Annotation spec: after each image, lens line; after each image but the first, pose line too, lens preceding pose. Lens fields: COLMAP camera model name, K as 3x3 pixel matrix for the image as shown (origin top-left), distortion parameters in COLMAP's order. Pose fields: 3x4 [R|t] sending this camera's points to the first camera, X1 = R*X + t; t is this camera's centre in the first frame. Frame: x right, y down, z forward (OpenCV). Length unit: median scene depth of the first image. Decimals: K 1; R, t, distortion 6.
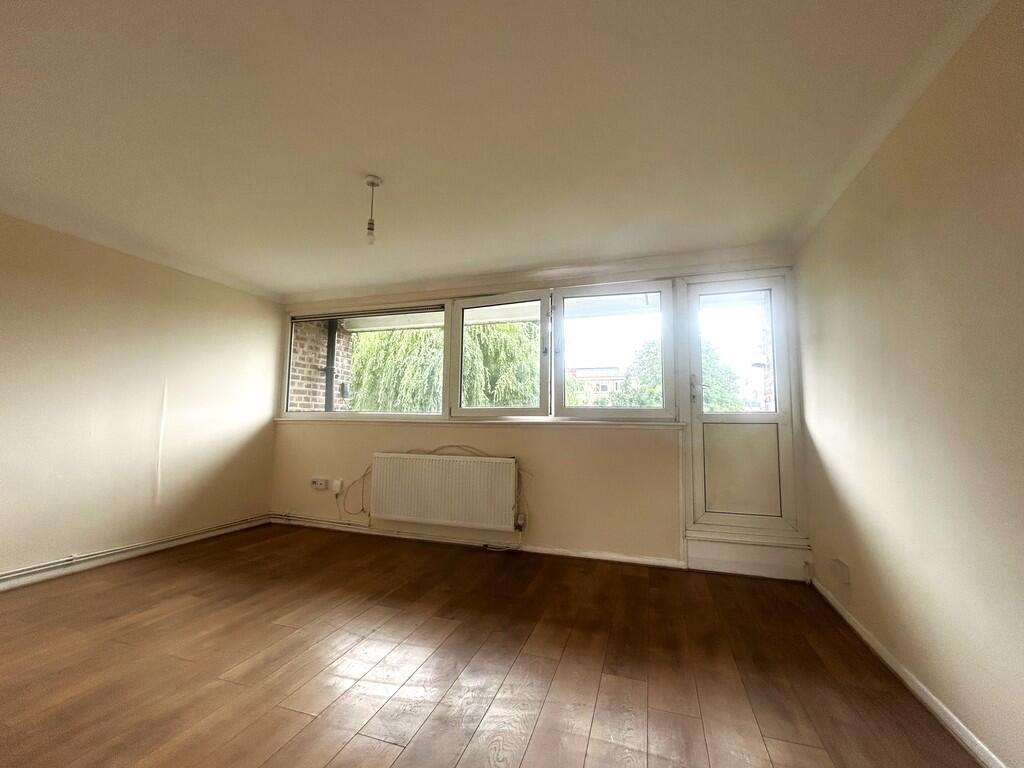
lens RADIAL K [[420.9, 0, 512.0], [0, 420.9, 384.0], [0, 0, 1]] dist [0.002865, 0.000277]
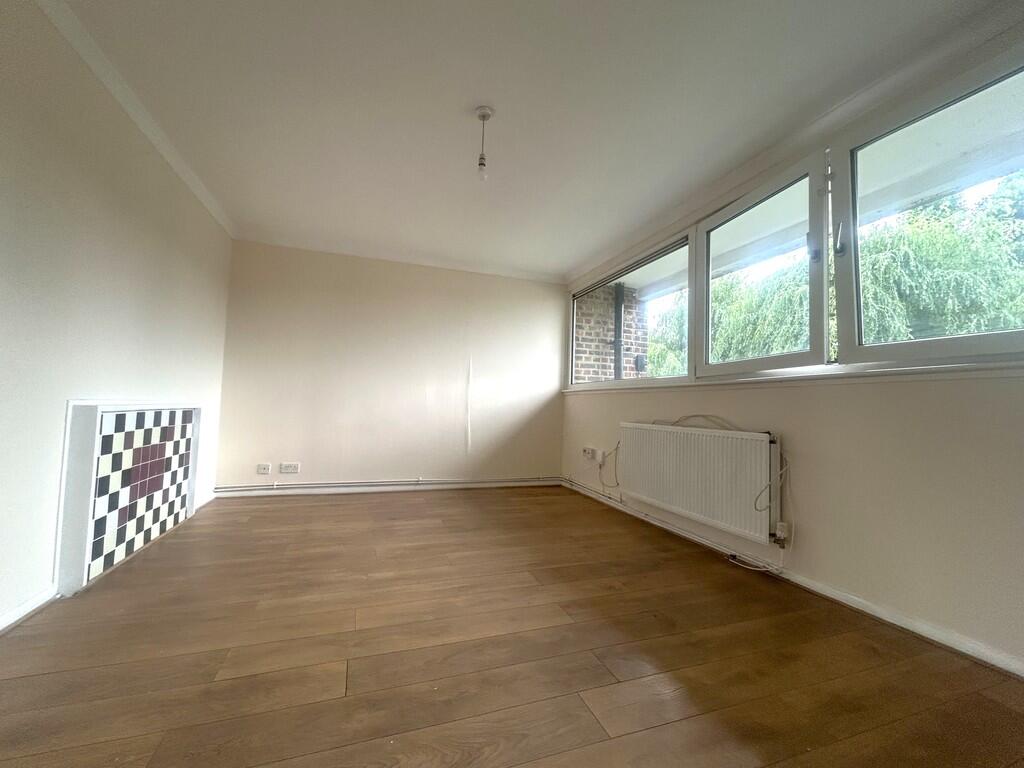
lens RADIAL K [[420.9, 0, 512.0], [0, 420.9, 384.0], [0, 0, 1]] dist [0.002865, 0.000277]
pose [[0.617585, -0.038330, -0.785570, 0.220668], [0.053586, 0.998541, -0.006594, 0.068178], [0.784677, -0.038023, 0.618738, 0.235636]]
